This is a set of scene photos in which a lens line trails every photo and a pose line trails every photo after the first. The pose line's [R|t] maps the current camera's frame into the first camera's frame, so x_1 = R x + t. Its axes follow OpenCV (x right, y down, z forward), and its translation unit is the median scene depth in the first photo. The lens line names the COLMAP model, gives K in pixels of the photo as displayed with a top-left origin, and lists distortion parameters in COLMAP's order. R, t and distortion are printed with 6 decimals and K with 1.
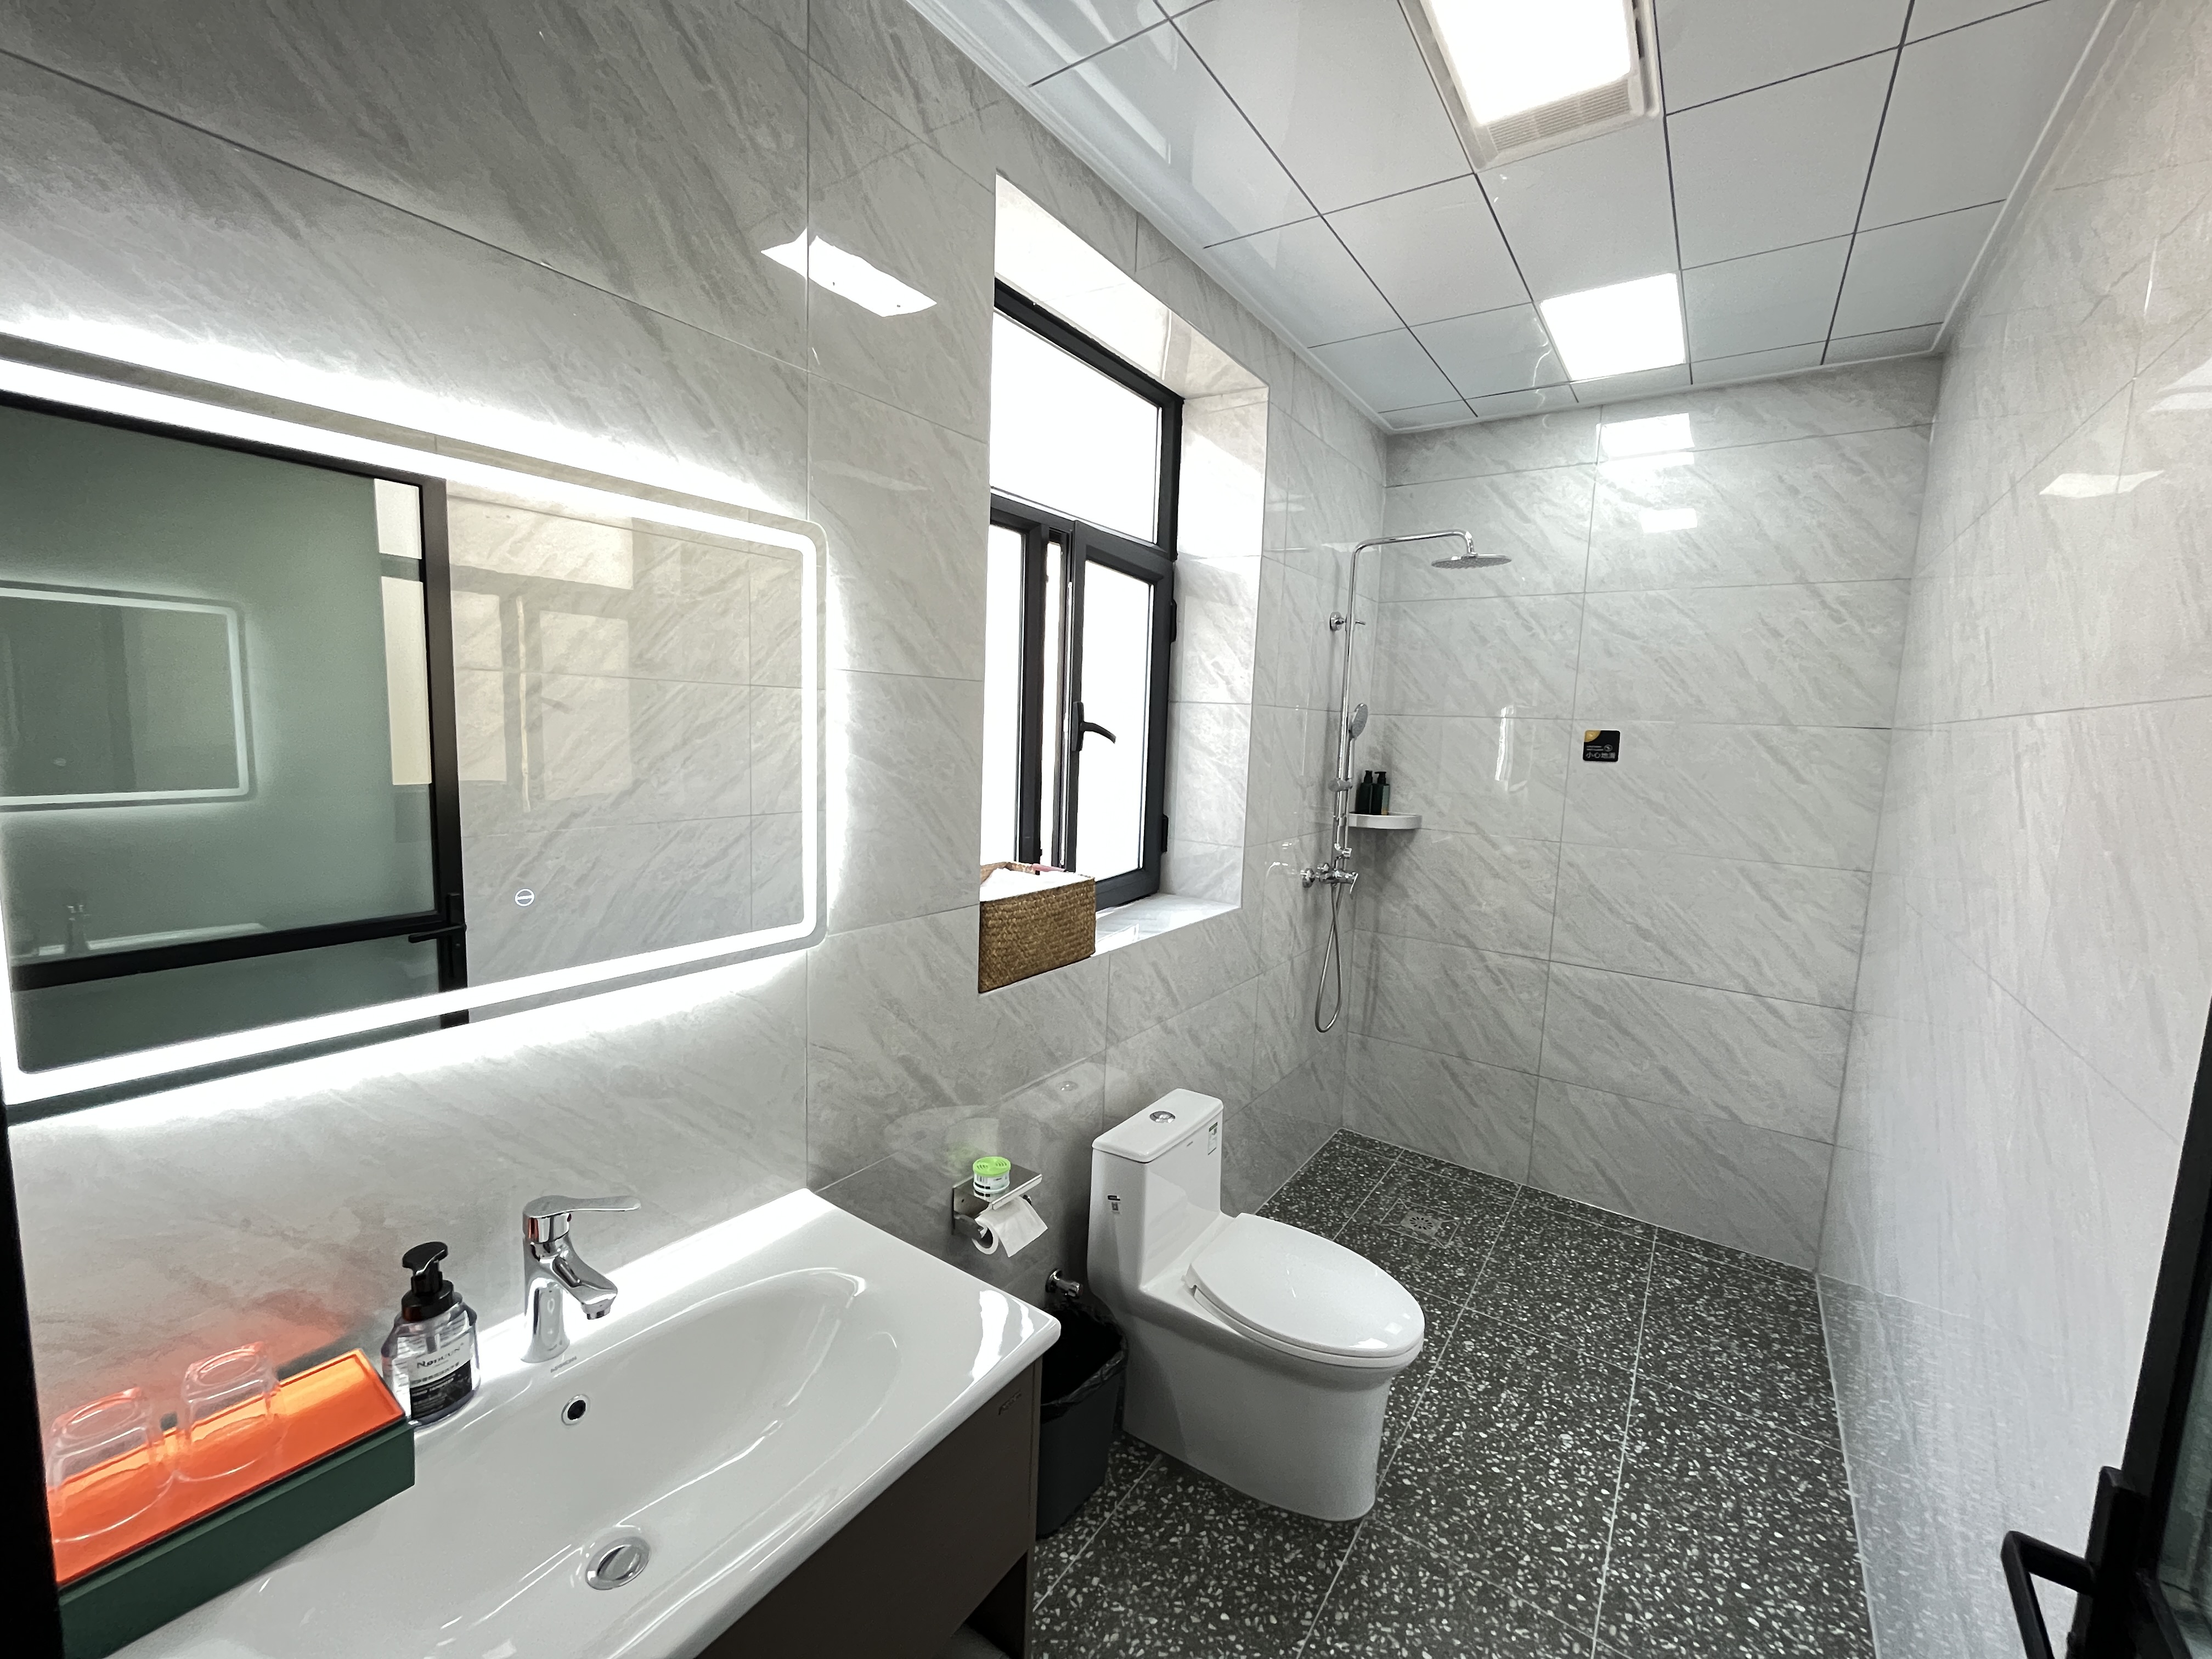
lens RADIAL K [[889.6, 0, 1091.0], [0, 889.6, 827.8], [0, 0, 1]] dist [-0.003516, 0.000013]
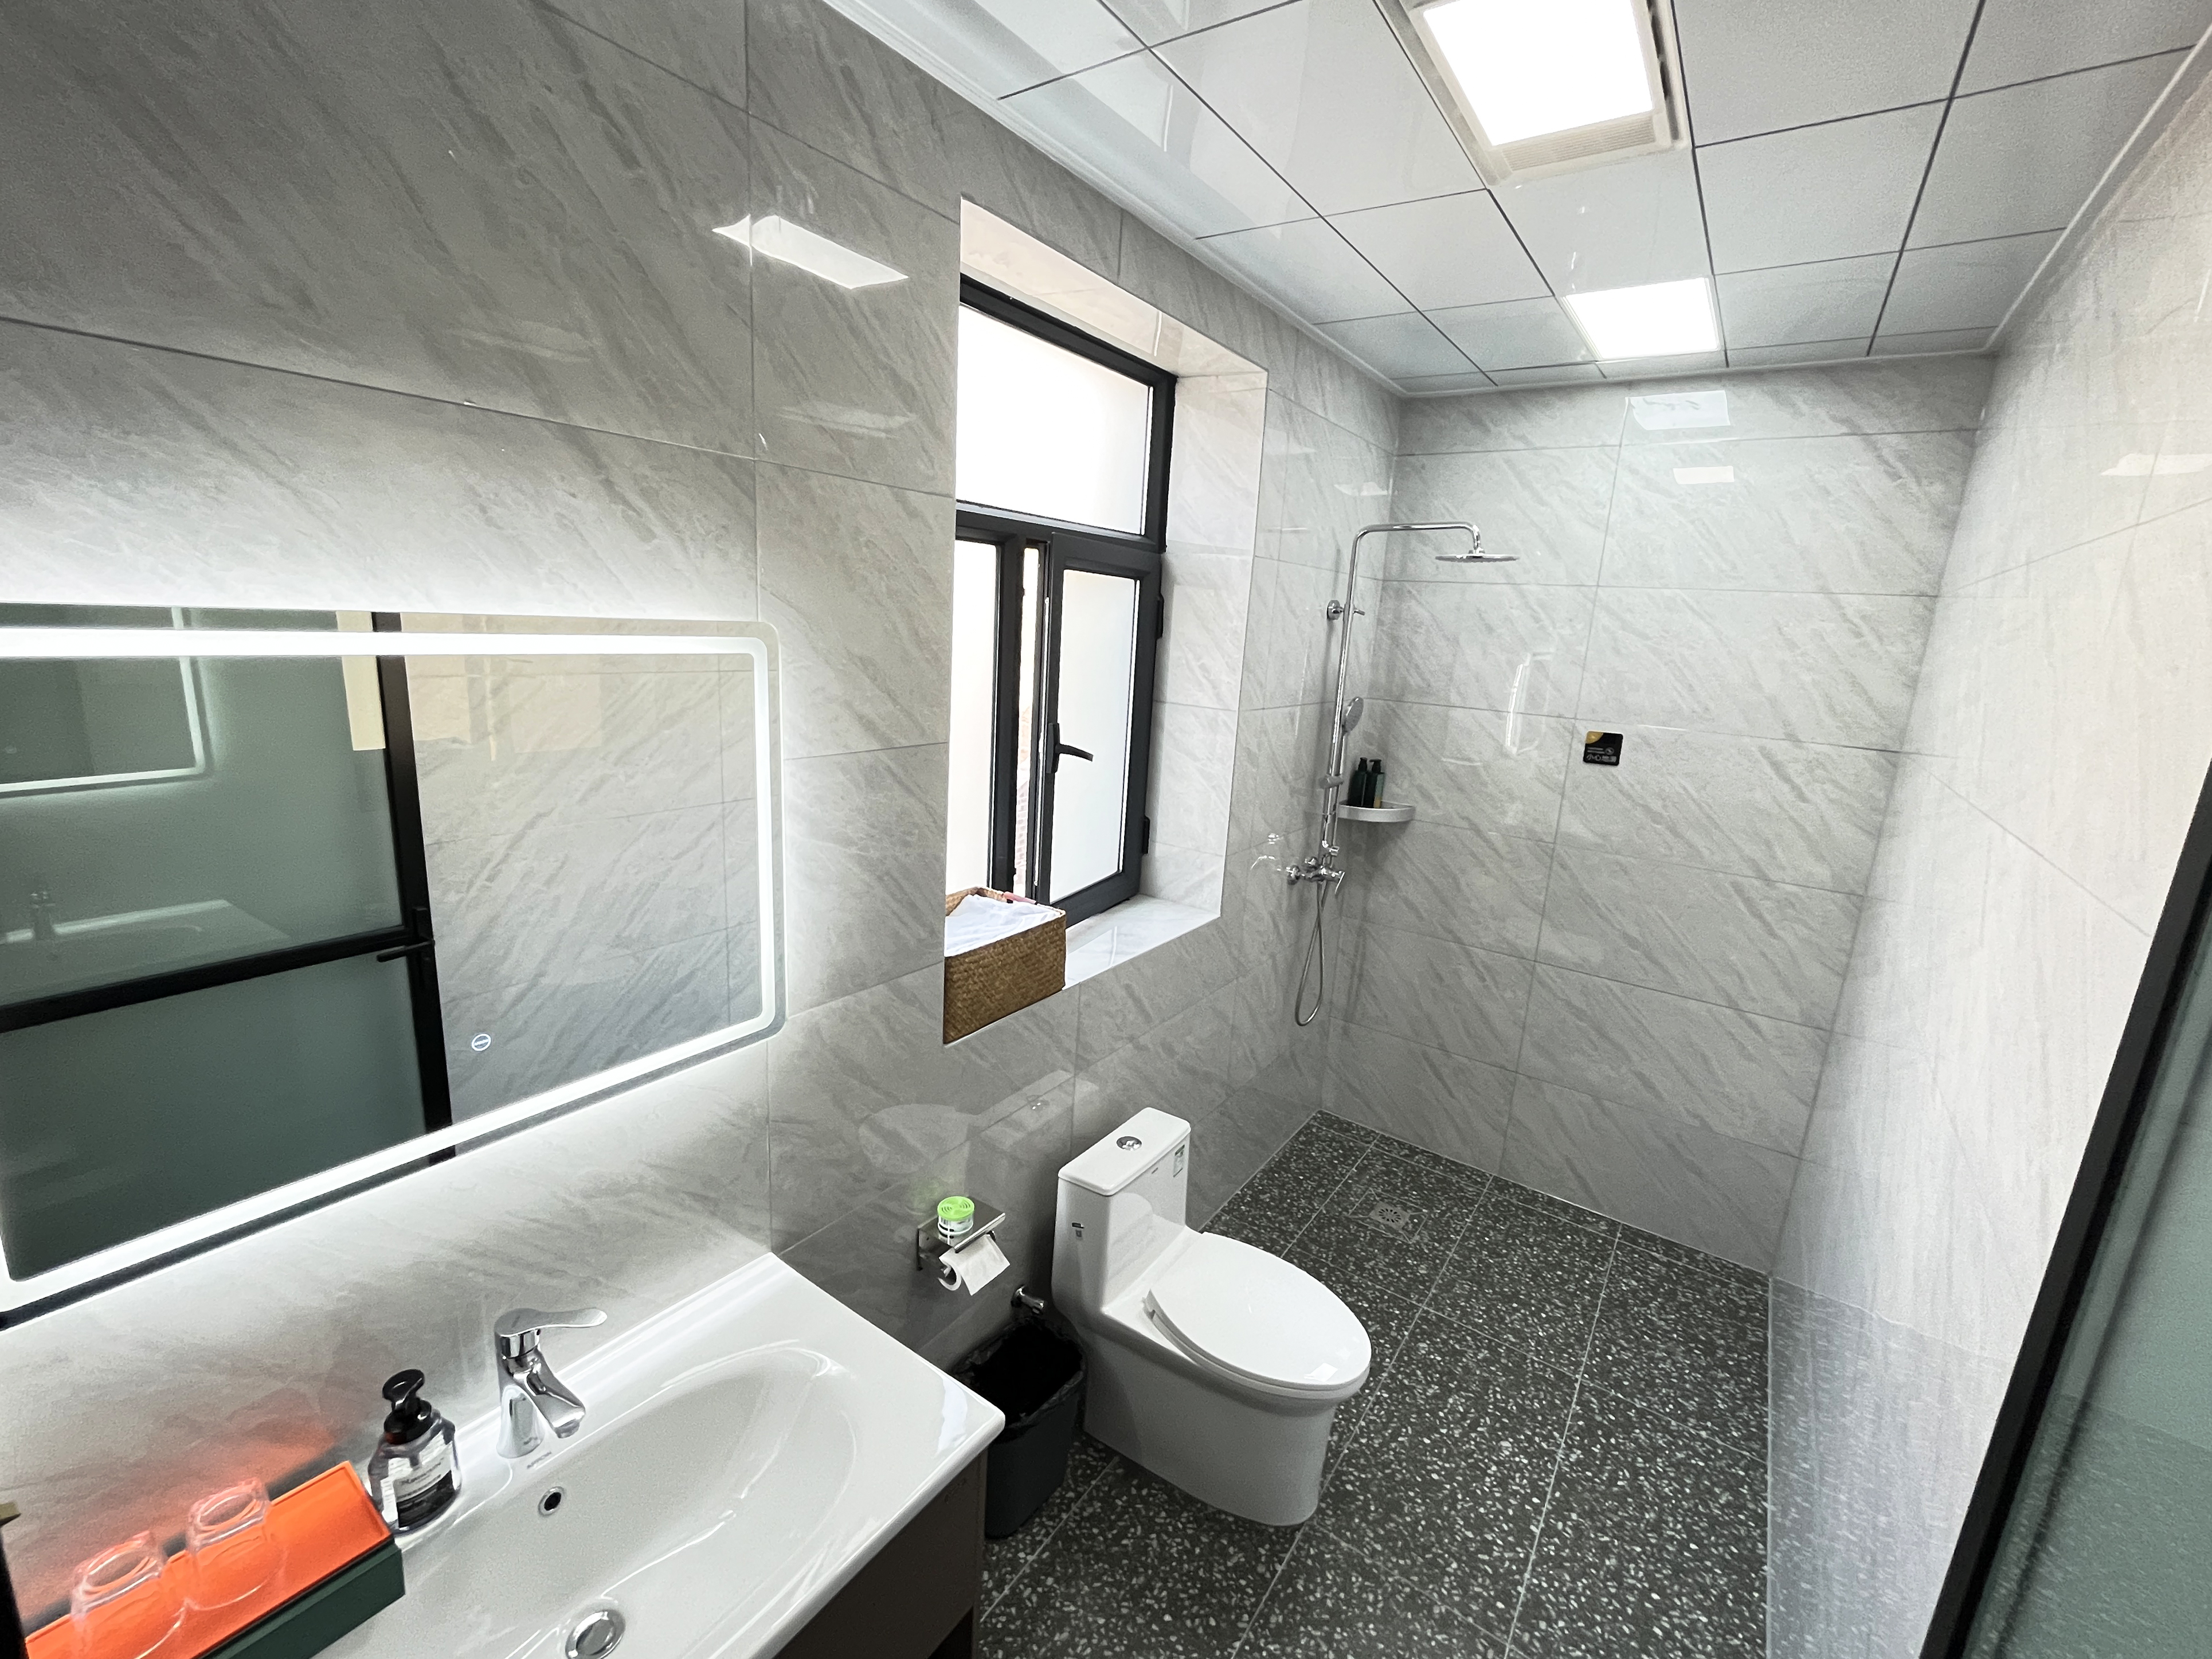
lens RADIAL K [[929.3, 0, 1089.9], [0, 929.3, 831.0], [0, 0, 1]] dist [-0.002554, -0.000071]
pose [[0.999809, 0.019521, -0.001237, 0.028332], [-0.019284, 0.994287, 0.104983, -0.133330], [0.003280, -0.104939, 0.994473, -0.017509]]
